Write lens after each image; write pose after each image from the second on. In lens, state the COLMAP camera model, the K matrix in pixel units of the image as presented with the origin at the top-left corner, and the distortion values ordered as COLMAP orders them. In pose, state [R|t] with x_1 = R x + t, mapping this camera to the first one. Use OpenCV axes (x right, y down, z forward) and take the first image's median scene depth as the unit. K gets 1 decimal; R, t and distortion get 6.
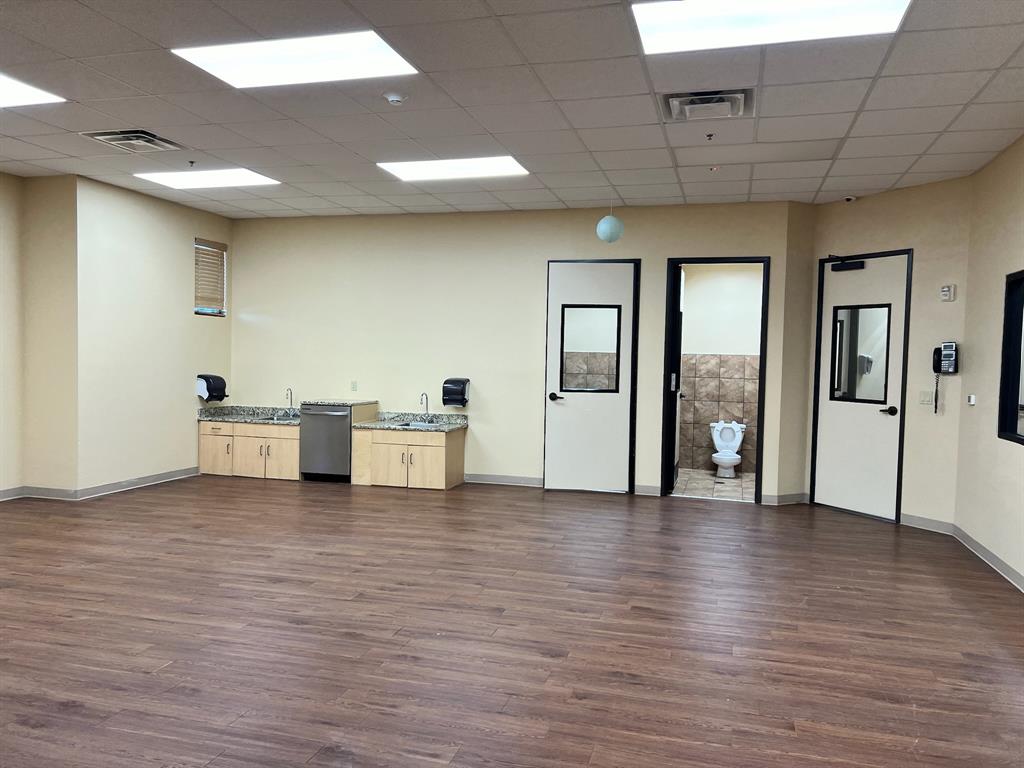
lens RADIAL K [[764.9, 0, 506.0], [0, 764.9, 373.0], [0, 0, 1]] dist [0.069085, -0.076810]
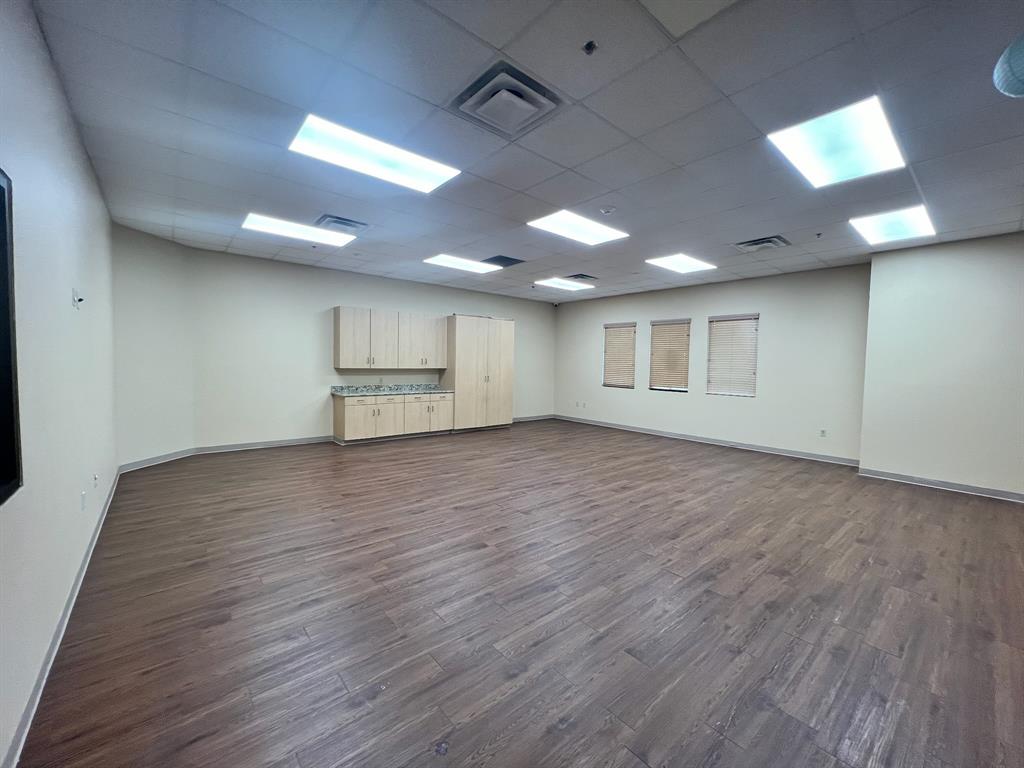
lens RADIAL K [[408.7, 0, 512.7], [0, 408.7, 379.9], [0, 0, 1]] dist [0.000749, 0.000395]
pose [[-0.545564, 0.001178, -0.838068, 0.757090], [-0.051996, 0.998025, 0.035251, -0.013264], [0.836455, 0.062808, -0.544425, 1.445498]]
